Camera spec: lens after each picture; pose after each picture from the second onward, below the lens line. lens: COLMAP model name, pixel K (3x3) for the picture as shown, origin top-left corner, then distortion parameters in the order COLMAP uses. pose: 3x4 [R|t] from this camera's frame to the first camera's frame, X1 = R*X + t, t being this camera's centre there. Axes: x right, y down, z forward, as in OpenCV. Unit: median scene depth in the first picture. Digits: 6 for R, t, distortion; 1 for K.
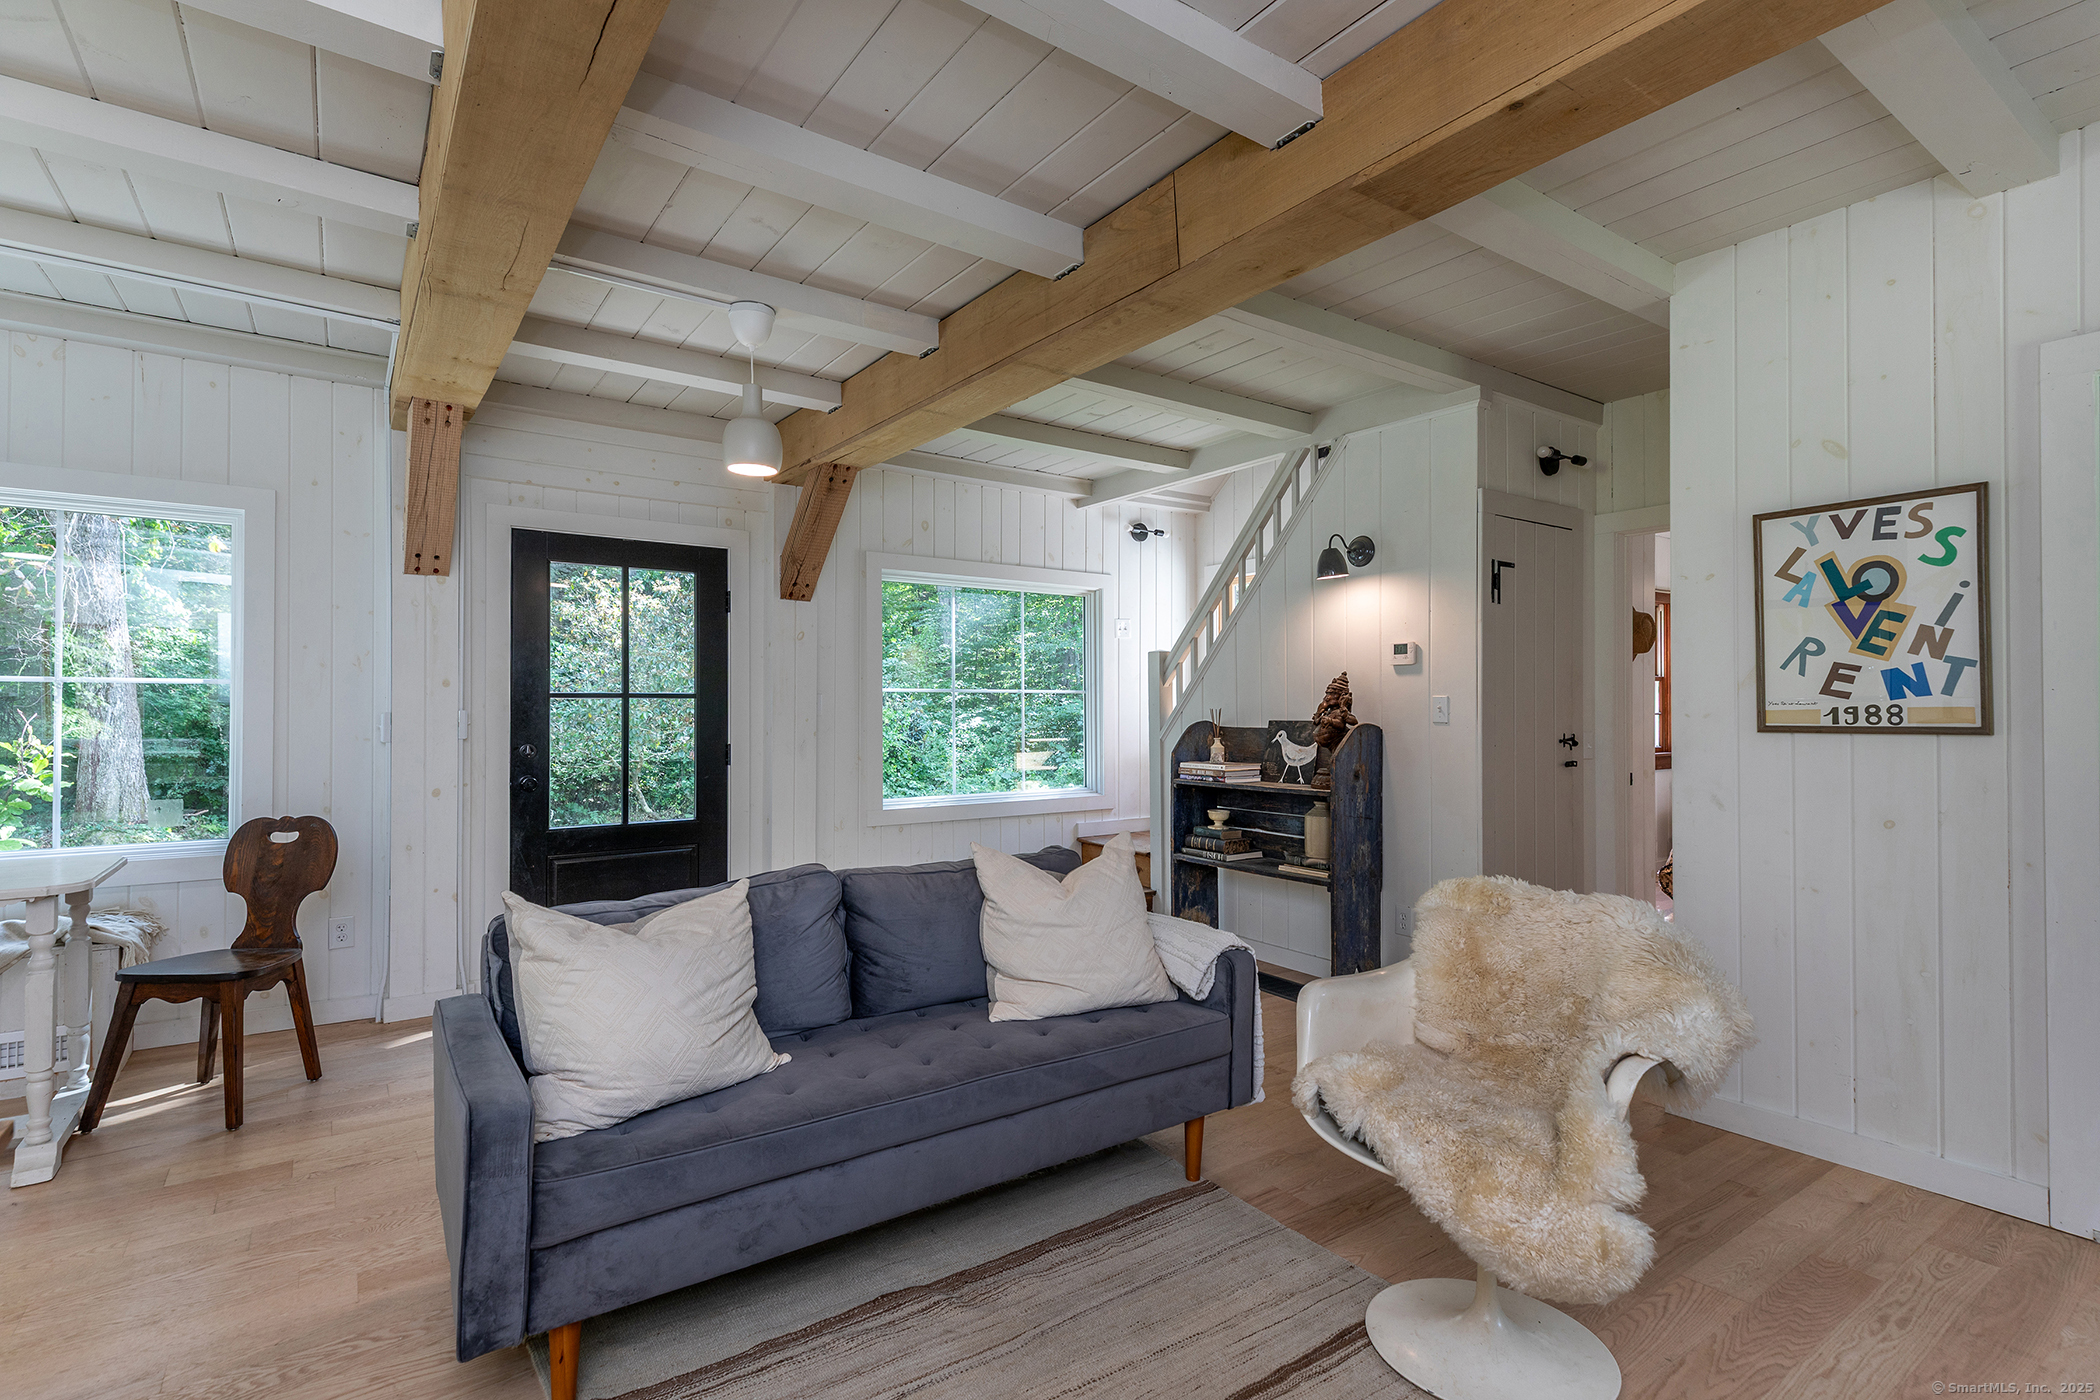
lens RADIAL K [[975.8, 0, 1053.1], [0, 975.8, 699.0], [0, 0, 1]] dist [0.003467, 0.000010]
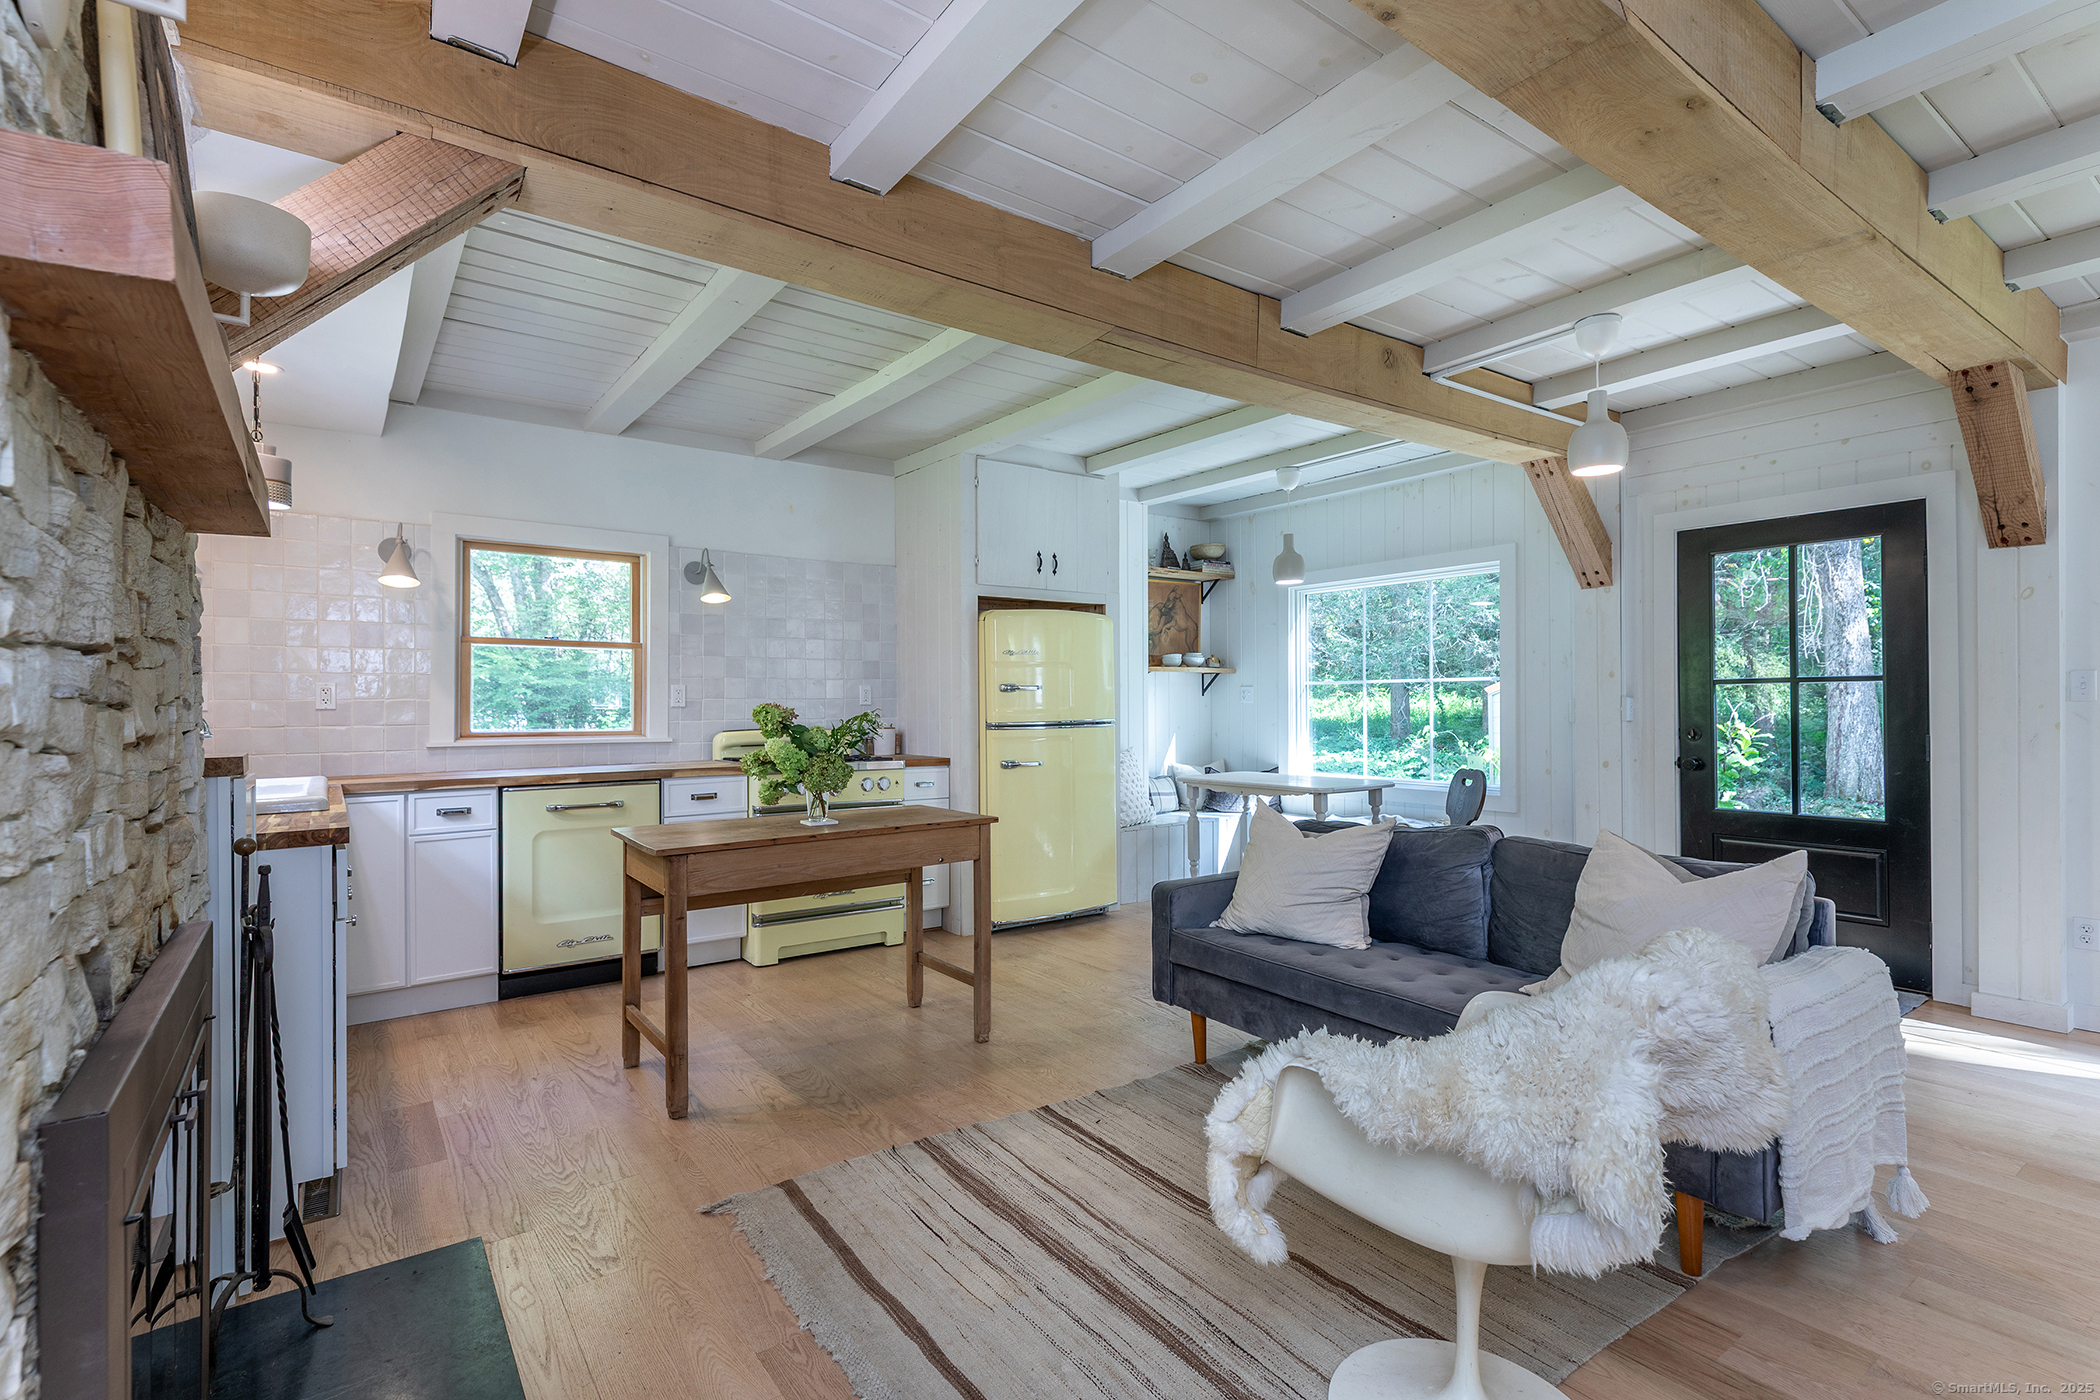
lens RADIAL K [[975.8, 0, 1048.9], [0, 975.8, 702.0], [0, 0, 1]] dist [0.003467, 0.000010]
pose [[-0.002621, -0.003622, -0.999990, 0.631829], [0.016909, 0.999850, -0.003666, 0.011331], [0.999854, -0.016919, -0.002559, 0.329056]]
